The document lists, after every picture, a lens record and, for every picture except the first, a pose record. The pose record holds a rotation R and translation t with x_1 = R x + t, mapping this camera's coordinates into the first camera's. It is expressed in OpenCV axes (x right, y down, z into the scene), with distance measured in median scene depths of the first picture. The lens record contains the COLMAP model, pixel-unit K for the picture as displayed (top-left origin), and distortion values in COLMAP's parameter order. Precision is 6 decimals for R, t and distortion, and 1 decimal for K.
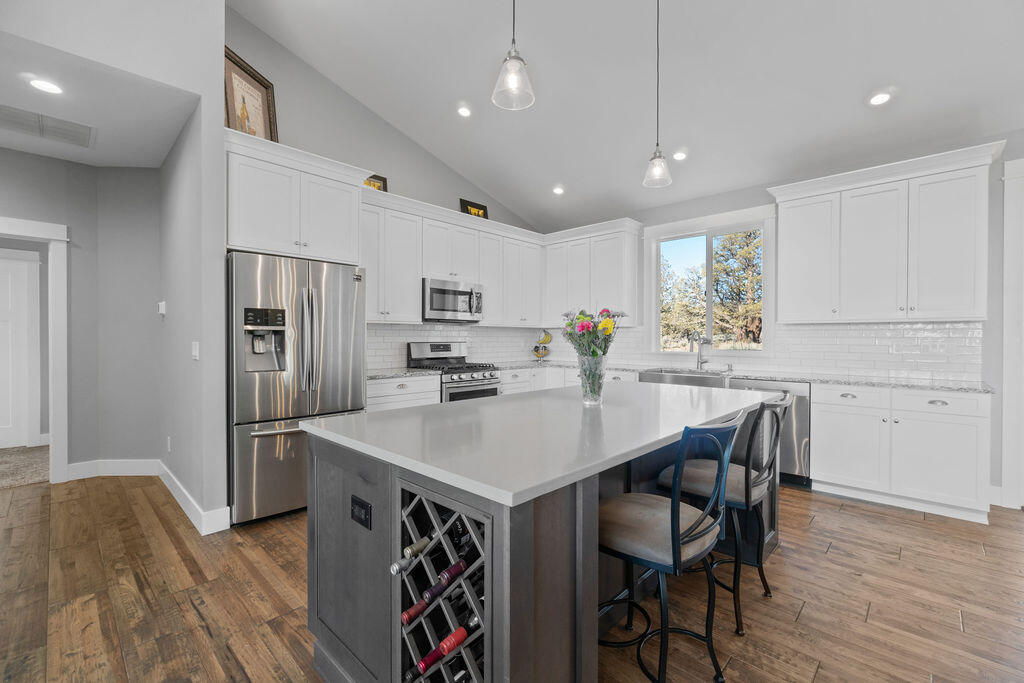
lens RADIAL K [[439.7, 0, 512.0], [0, 439.7, 341.5], [0, 0, 1]] dist [-0.001099, 0.000683]
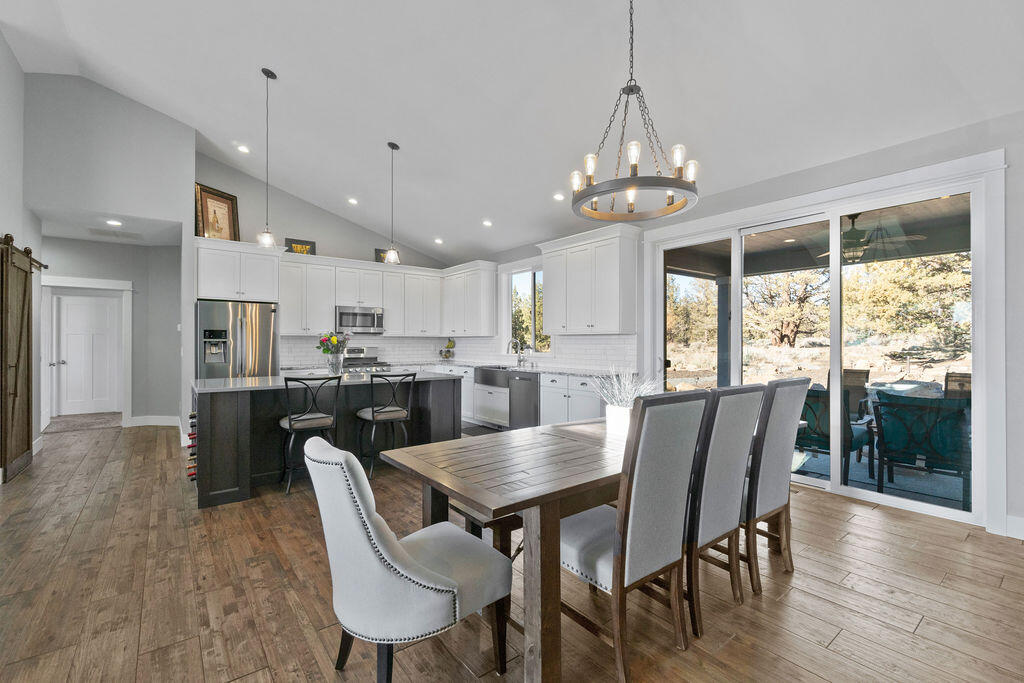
lens RADIAL K [[450.0, 0, 512.0], [0, 450.0, 341.5], [0, 0, 1]] dist [-0.000551, -0.000295]
pose [[0.989495, -0.002696, -0.144543, 0.642345], [0.001108, 0.999938, -0.011064, -0.001019], [0.144564, 0.010787, 0.989437, -0.477654]]
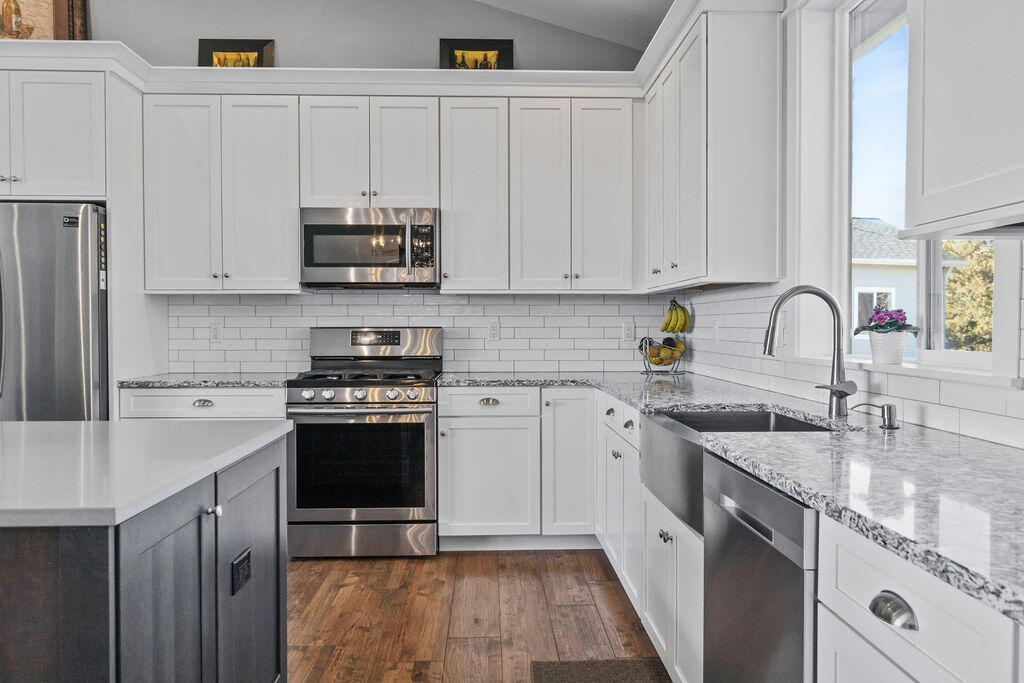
lens RADIAL K [[784.2, 0, 515.0], [0, 784.2, 338.0], [0, 0, 1]] dist [0.000959, 0.006528]
pose [[0.715866, 0.007895, -0.698193, 0.665030], [-0.003224, 0.999963, 0.008002, 0.006969], [0.698230, -0.003477, 0.715865, 0.493758]]
